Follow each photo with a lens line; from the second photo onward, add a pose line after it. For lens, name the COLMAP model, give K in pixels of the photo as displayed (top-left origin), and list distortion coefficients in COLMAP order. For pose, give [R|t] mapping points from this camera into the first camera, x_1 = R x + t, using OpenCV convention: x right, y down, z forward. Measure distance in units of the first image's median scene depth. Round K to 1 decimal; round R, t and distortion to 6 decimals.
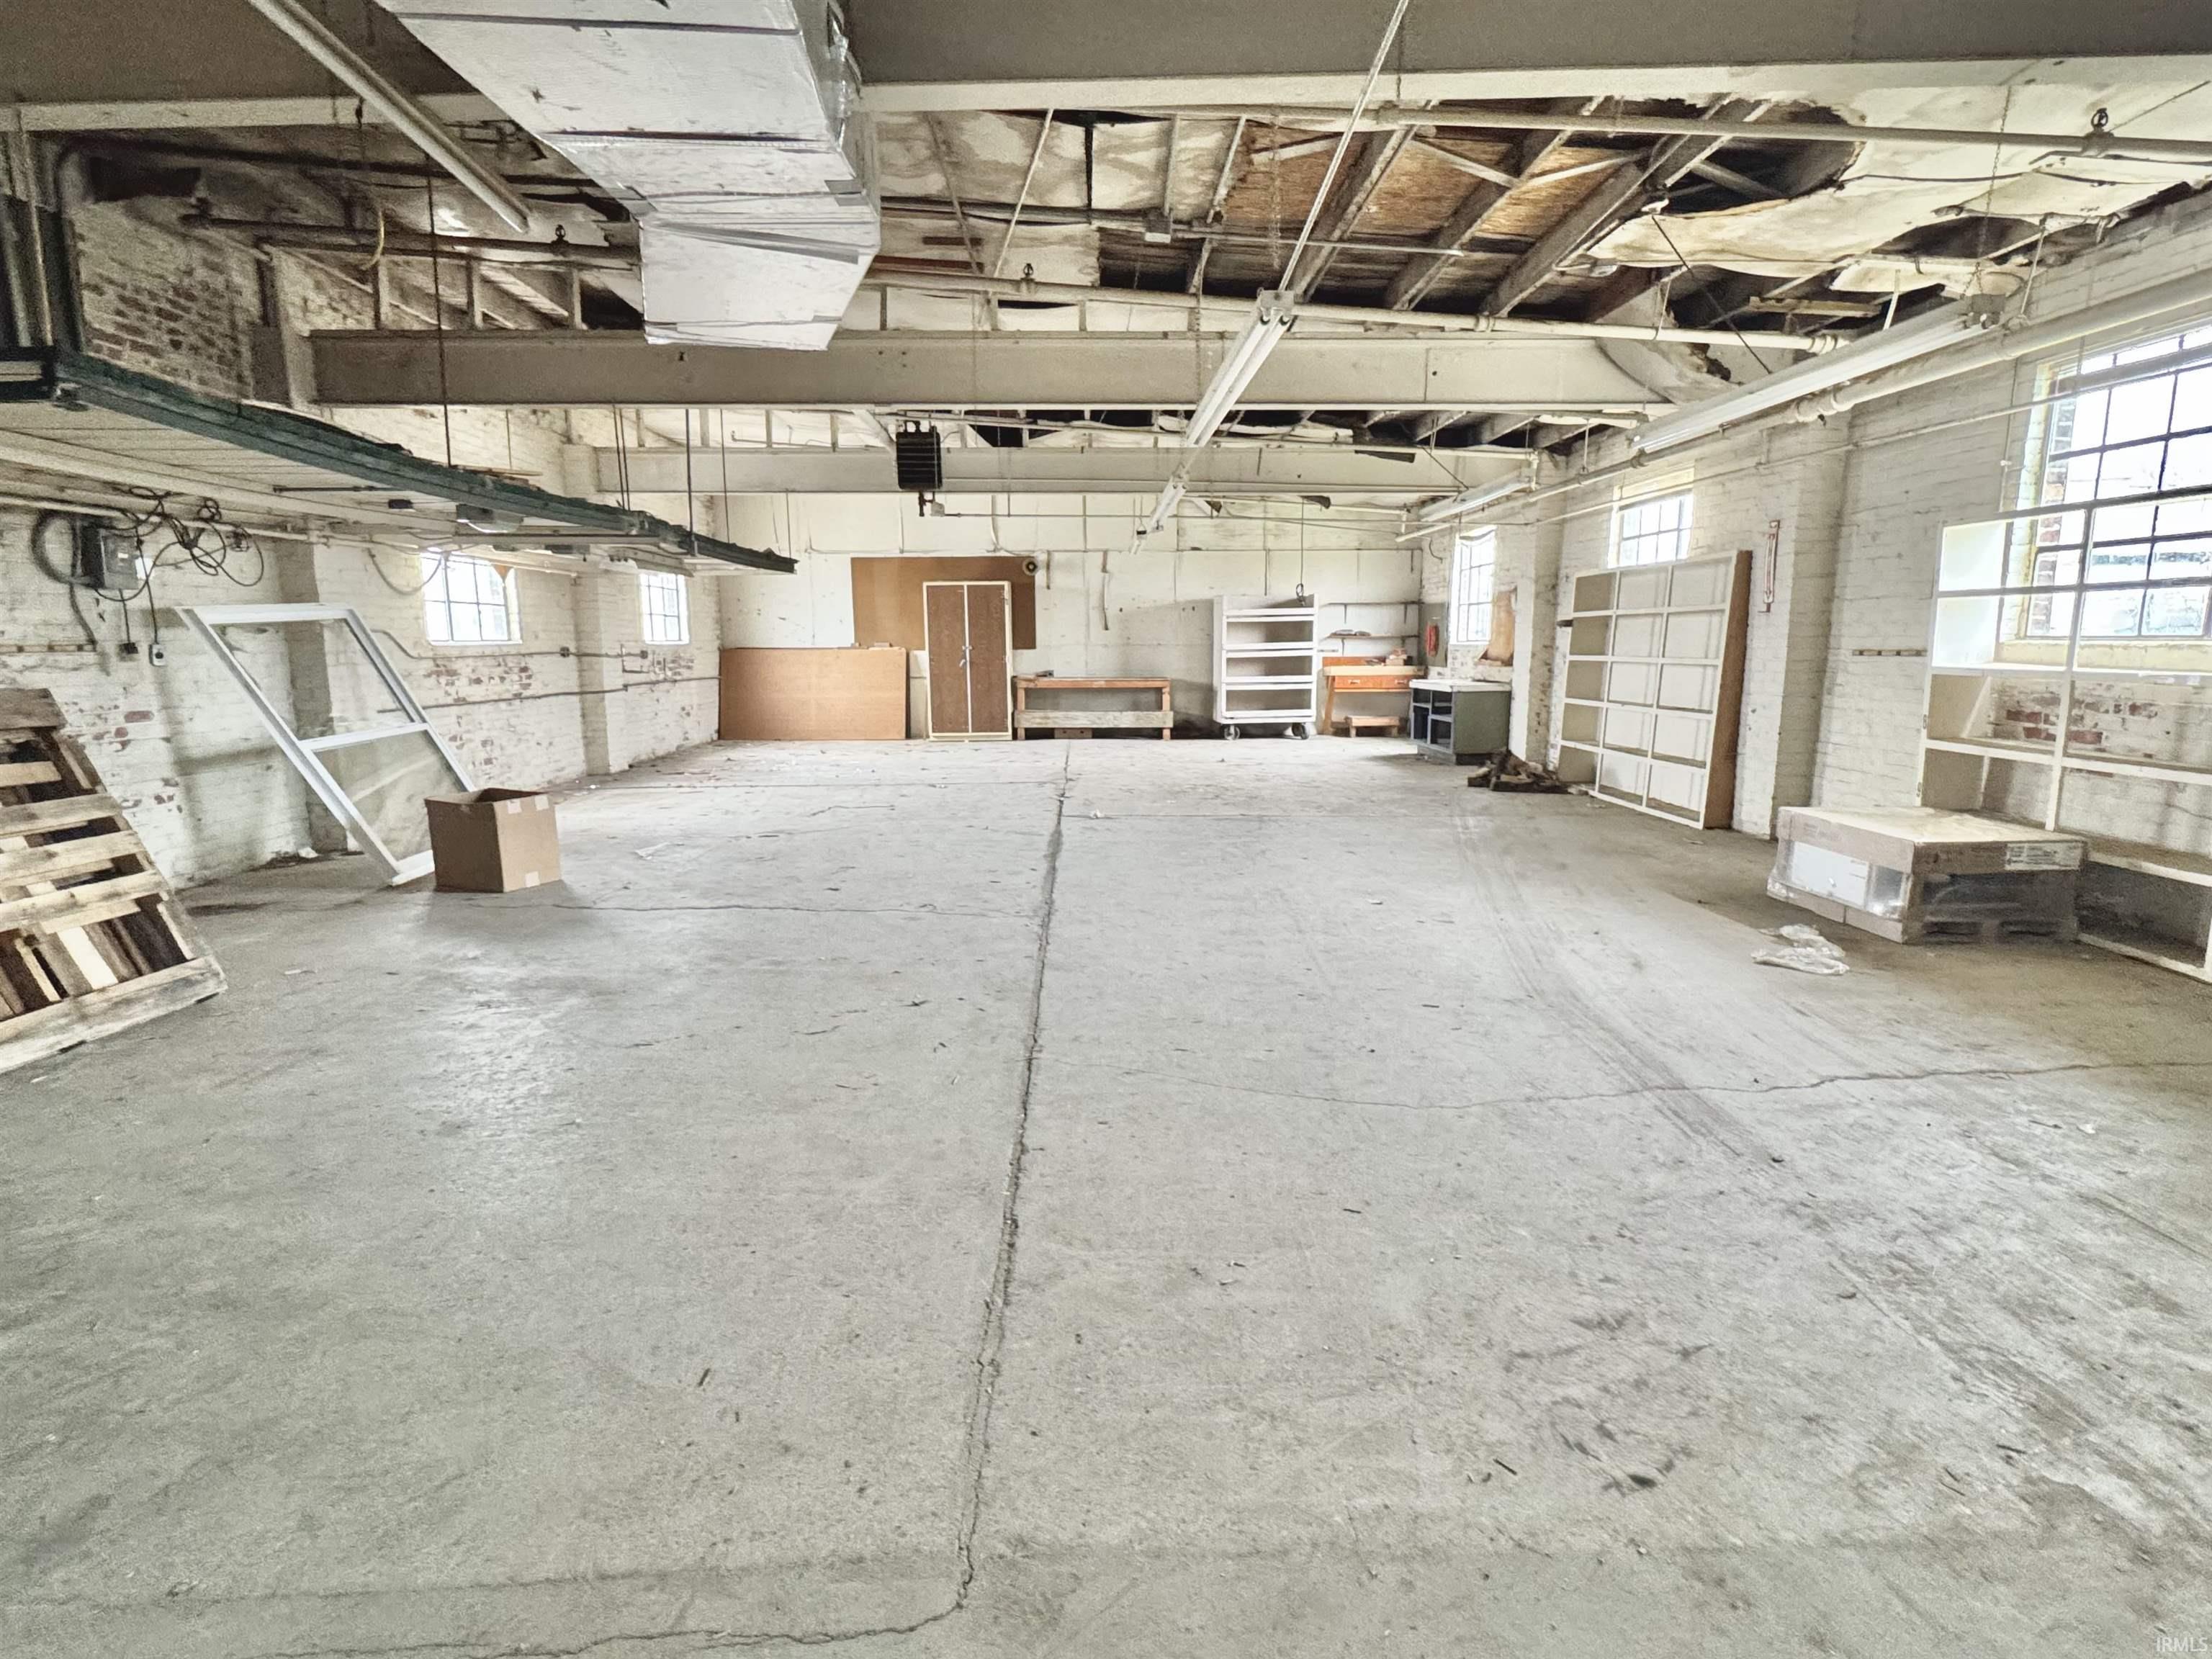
lens RADIAL K [[1134.0, 0, 1106.0], [0, 1134.0, 829.5], [0, 0, 1]] dist [0.004666, -0.000609]
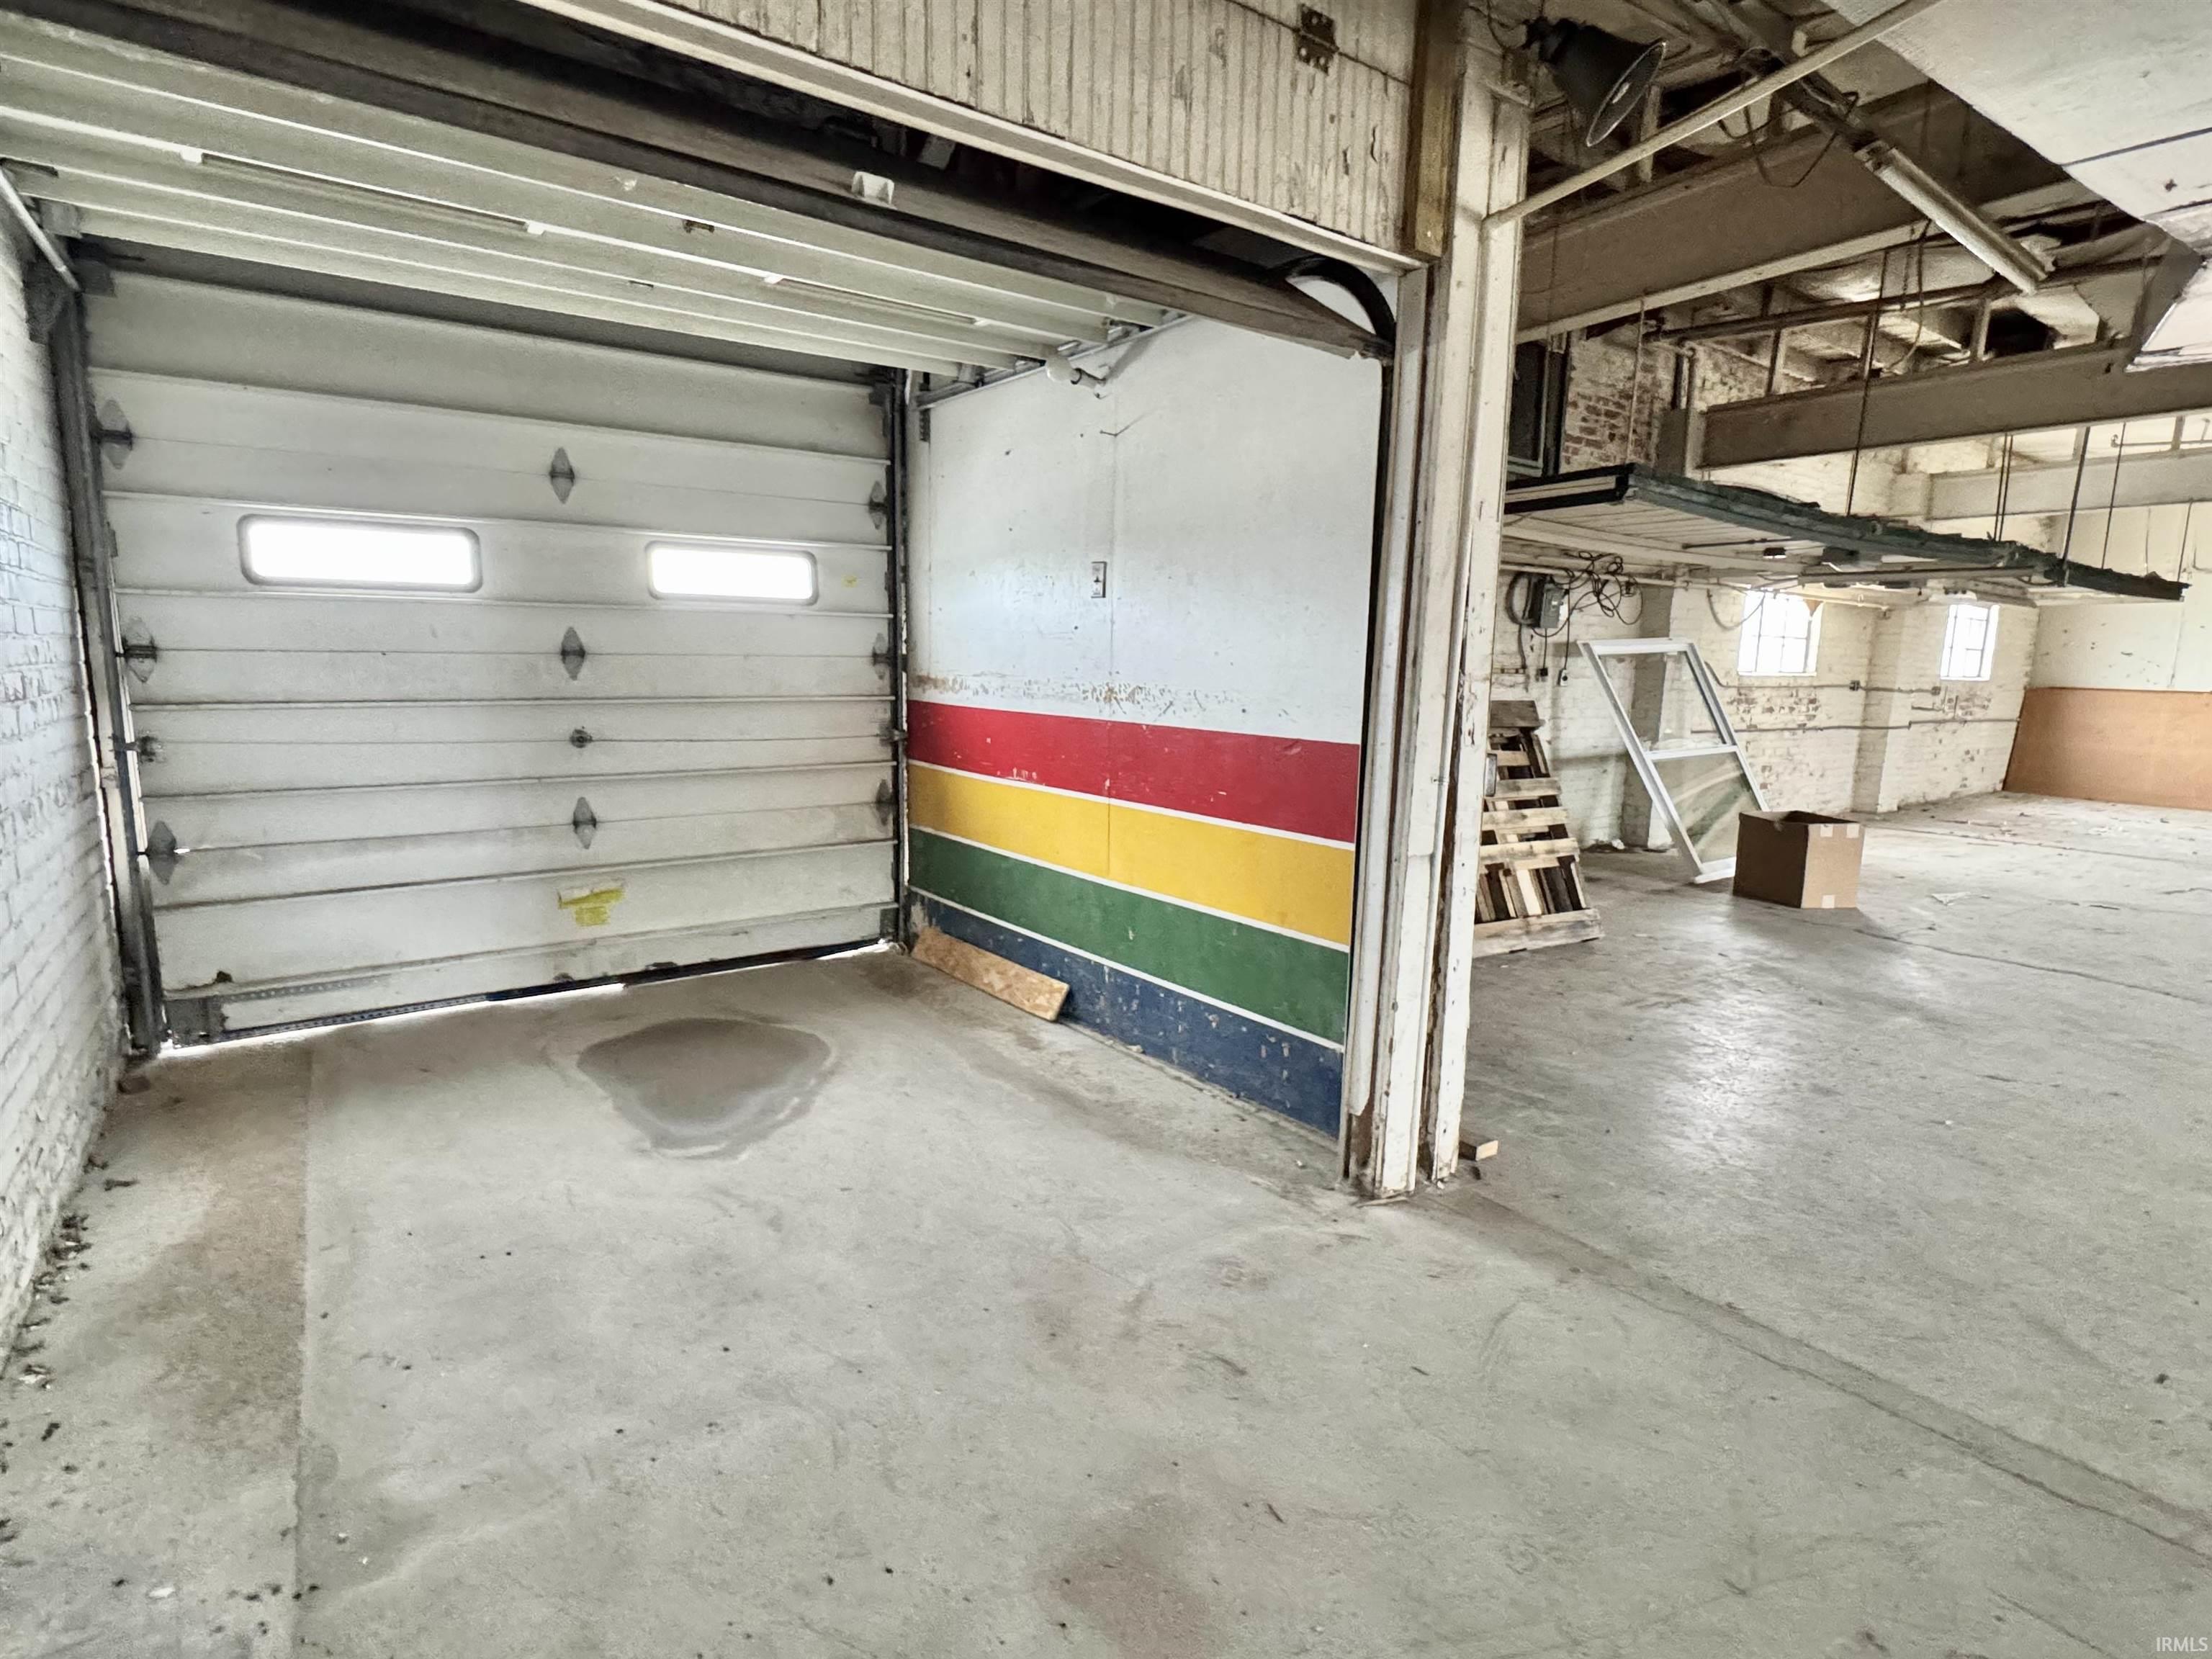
lens RADIAL K [[1134.0, 0, 1106.0], [0, 1134.0, 829.5], [0, 0, 1]] dist [0.004666, -0.000609]
pose [[0.565035, 0.142609, -0.812649, -0.037457], [-0.162214, 0.984926, 0.060054, 0.022336], [0.808964, 0.097890, 0.579651, -0.146165]]
